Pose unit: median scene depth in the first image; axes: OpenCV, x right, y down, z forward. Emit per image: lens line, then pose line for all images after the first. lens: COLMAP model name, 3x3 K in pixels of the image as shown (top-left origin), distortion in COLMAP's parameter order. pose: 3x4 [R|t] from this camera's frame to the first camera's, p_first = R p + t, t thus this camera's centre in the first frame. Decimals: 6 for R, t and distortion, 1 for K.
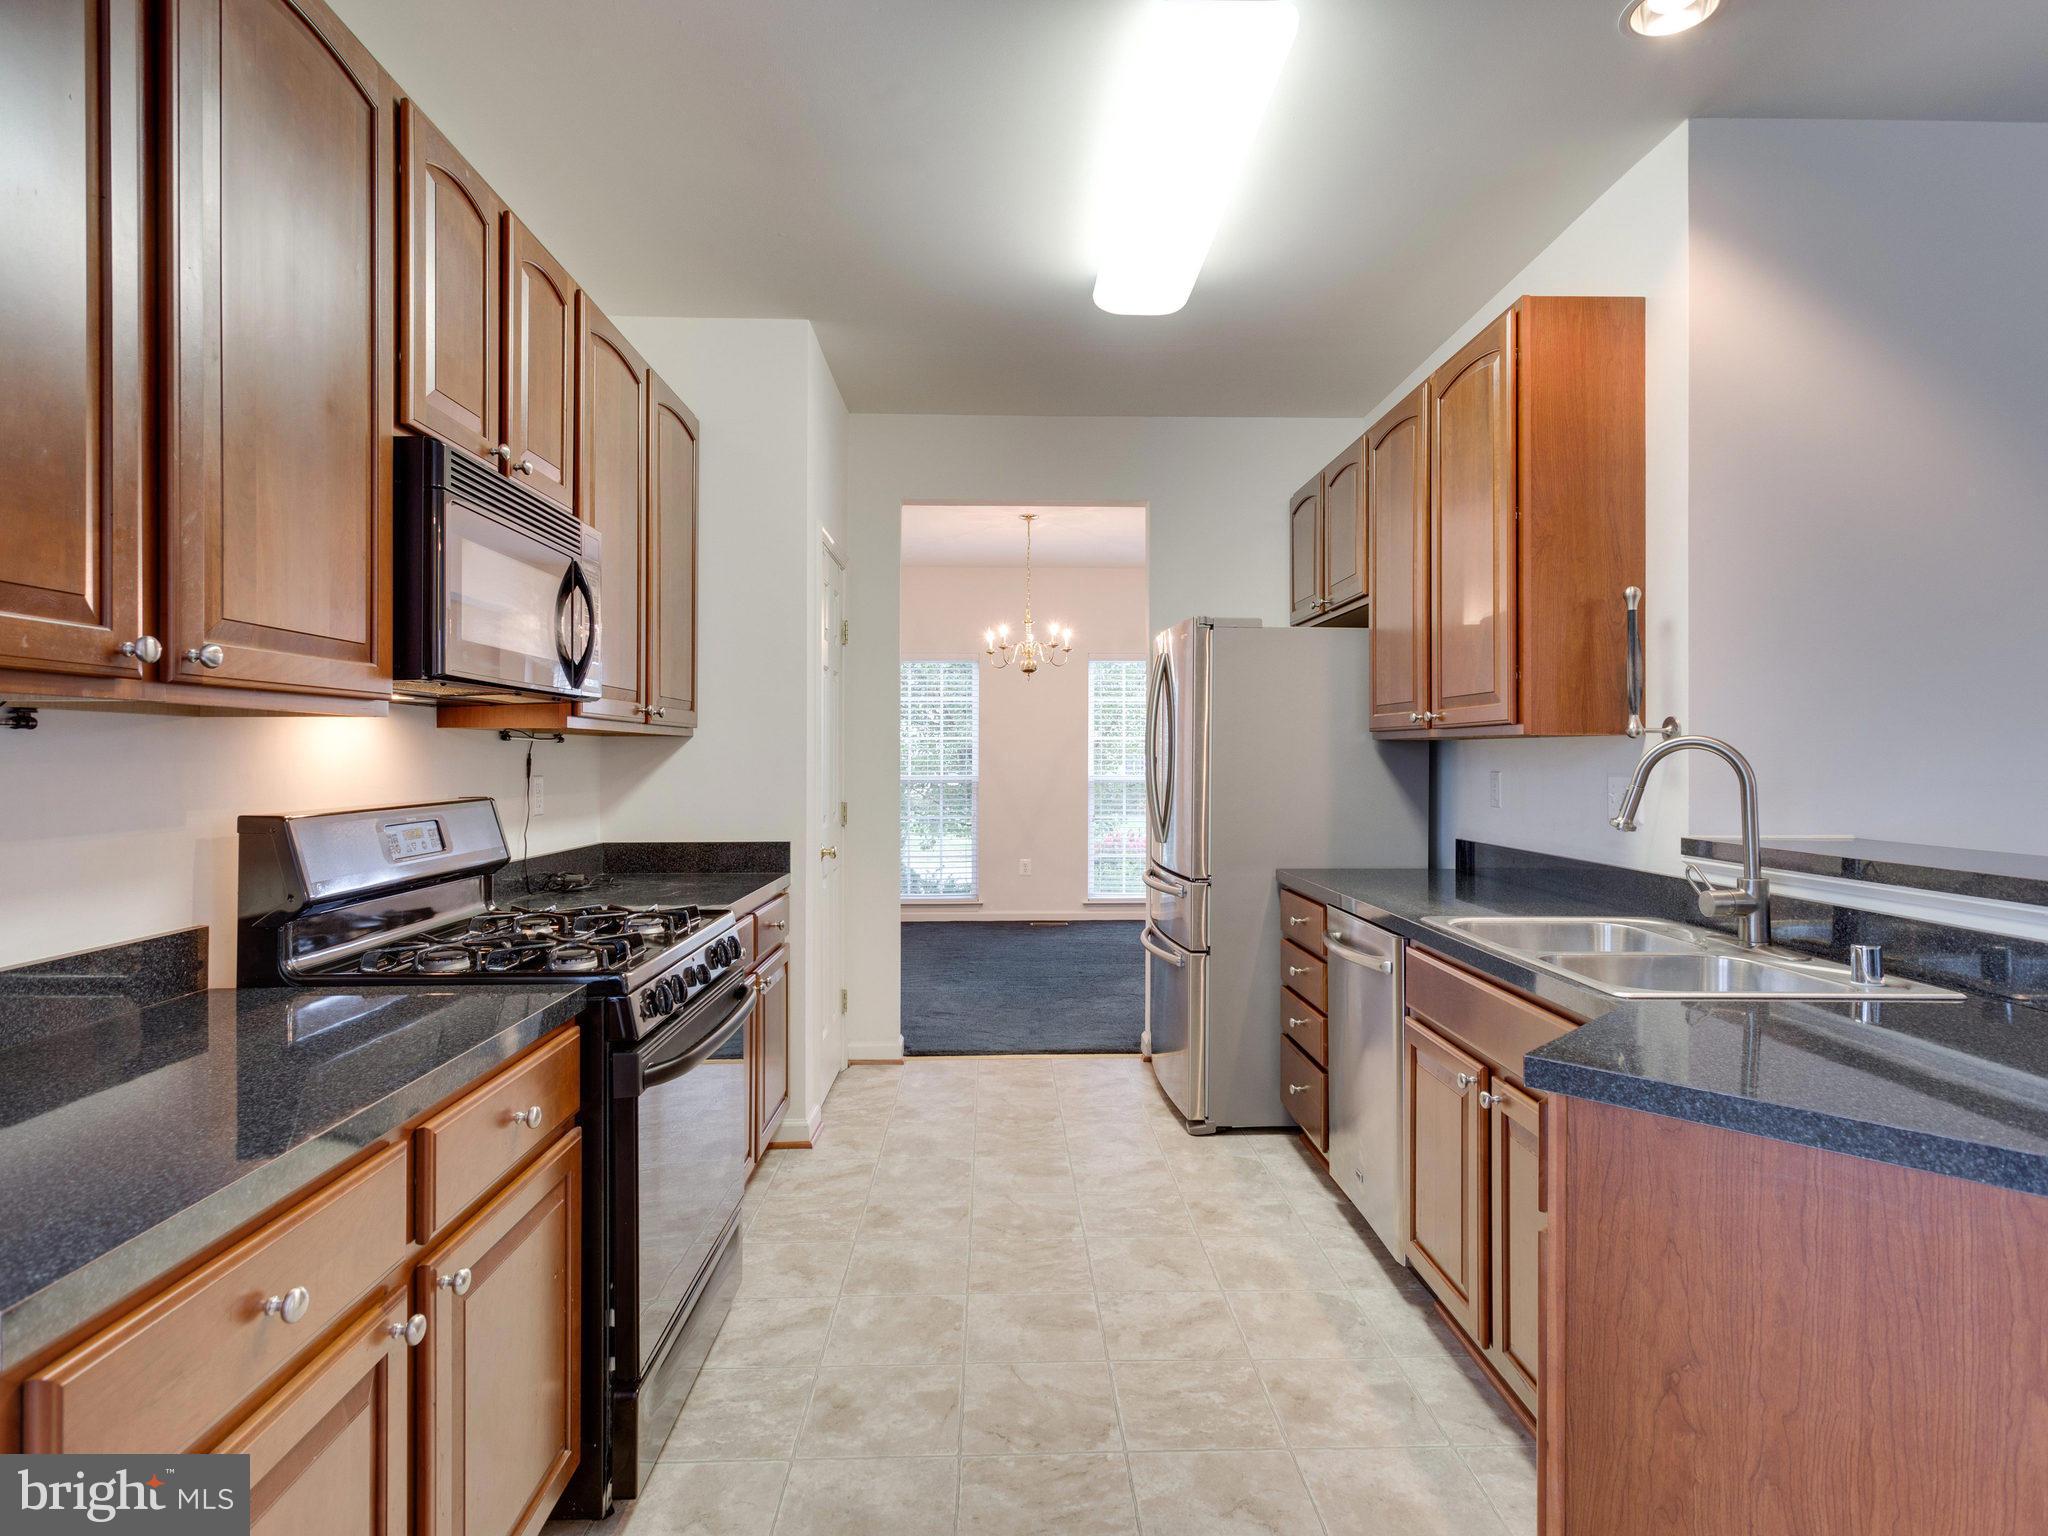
lens RADIAL K [[1118.5, 0, 1009.3], [0, 1118.5, 762.0], [0, 0, 1]] dist [0.001693, 0.001646]
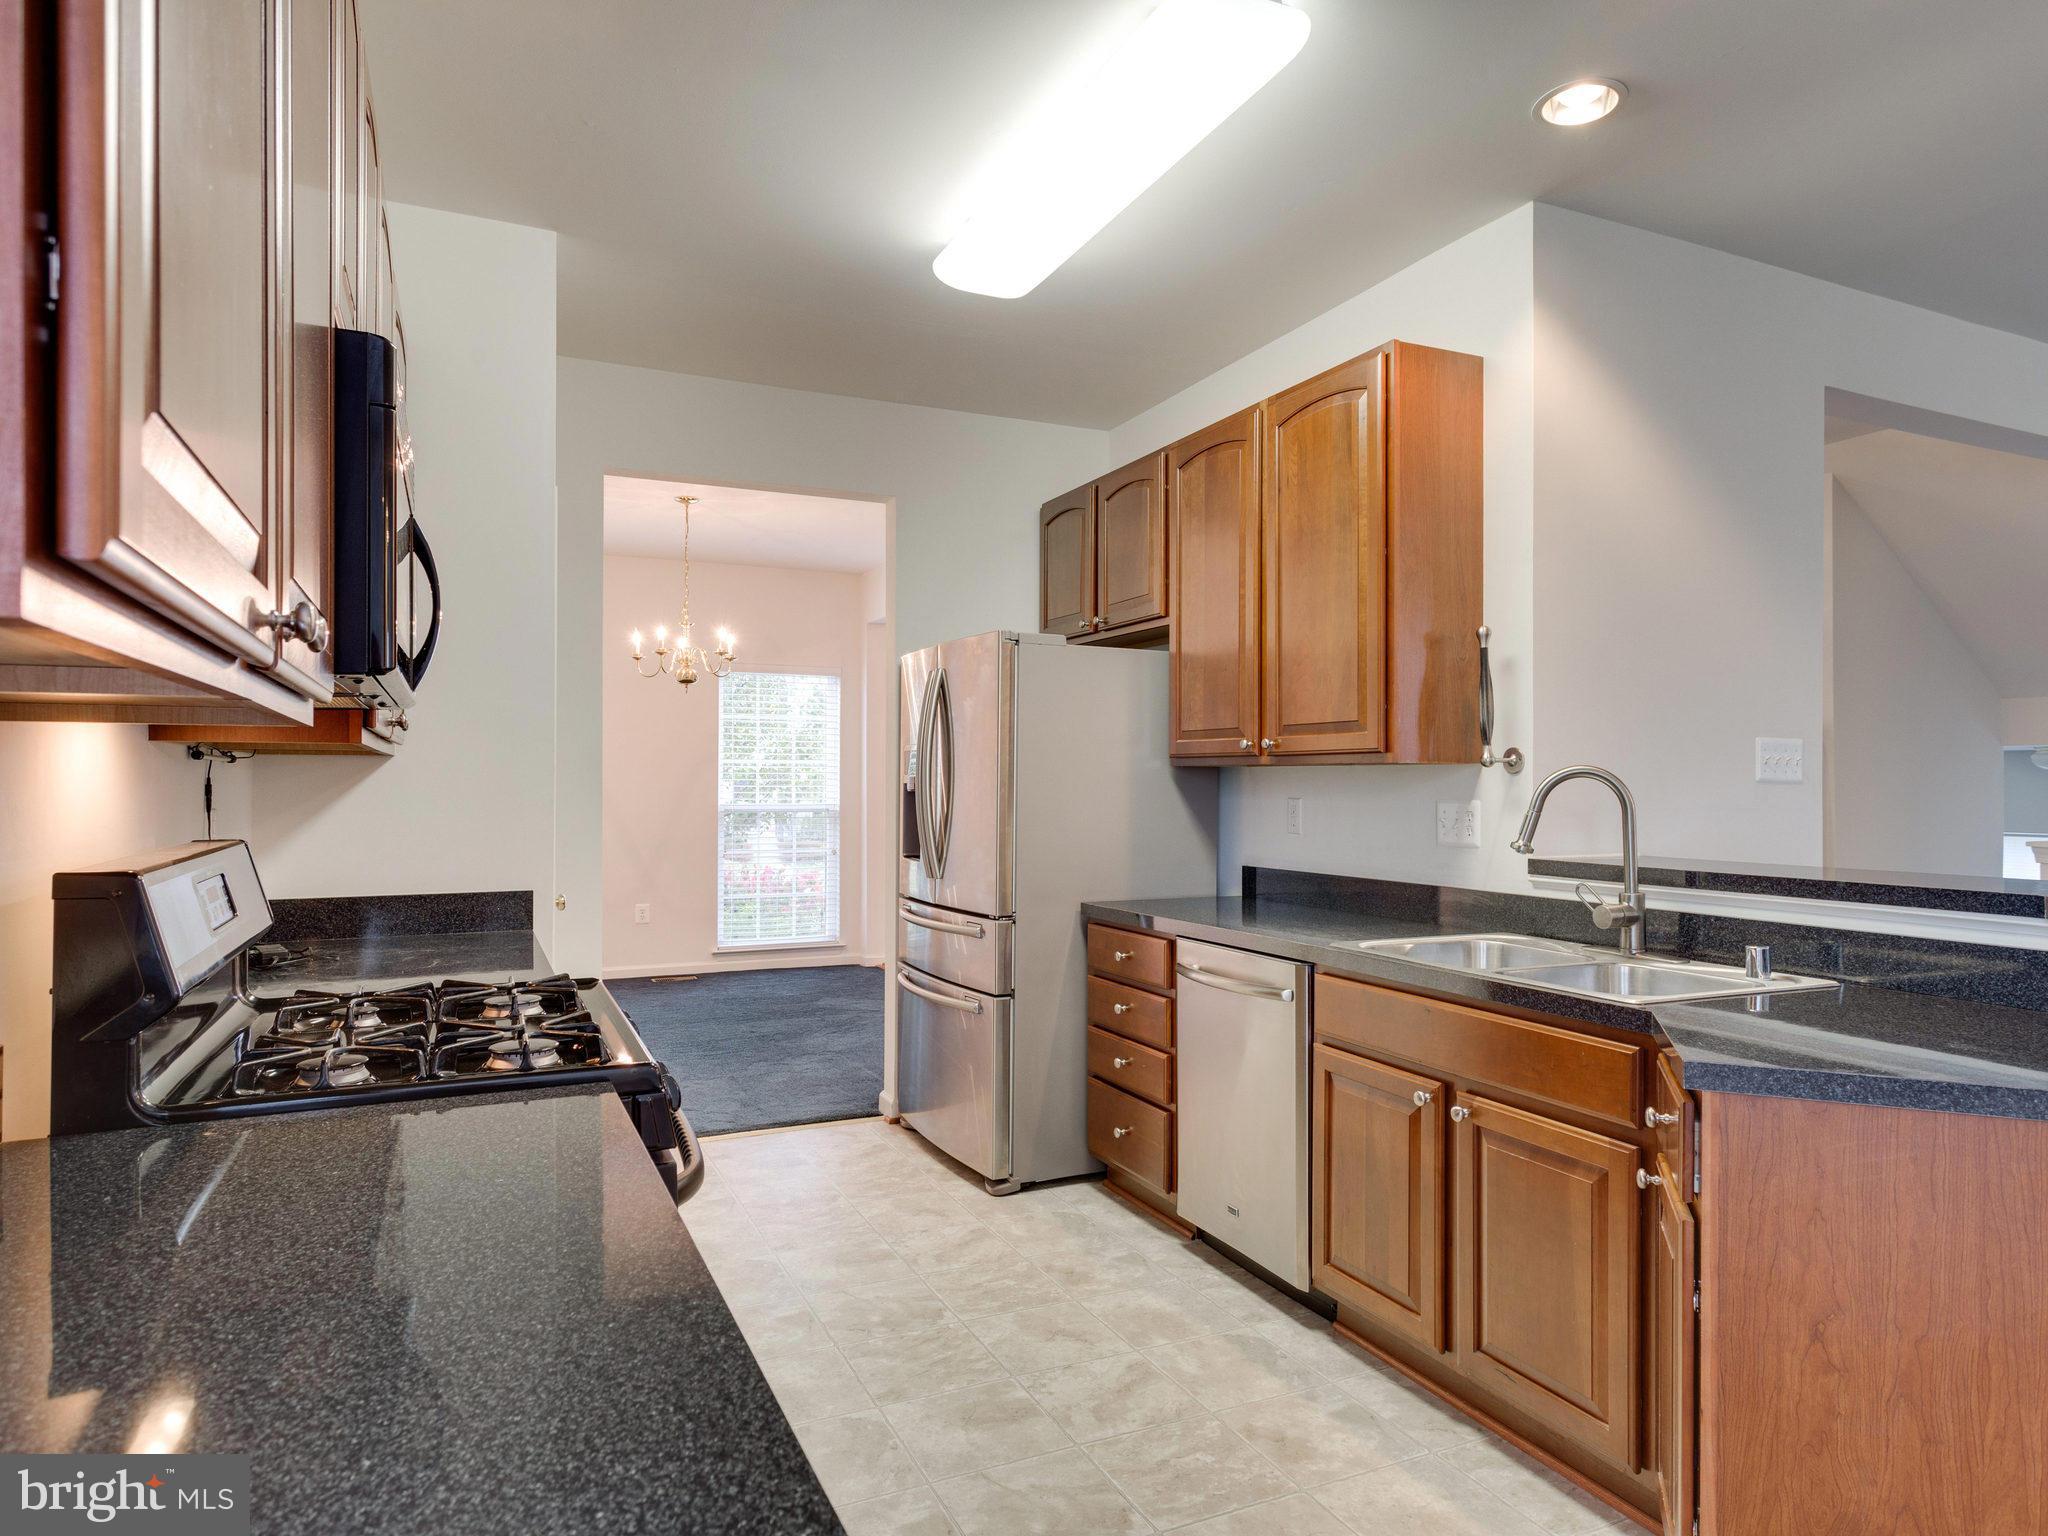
lens RADIAL K [[1252.8, 0, 1021.9], [0, 1252.8, 791.6], [0, 0, 1]] dist [0.003619, -0.000341]
pose [[0.917484, -0.001470, 0.397770, -0.337850], [0.000317, 0.999996, 0.002964, -0.001686], [-0.397773, -0.002593, 0.917480, 0.075075]]
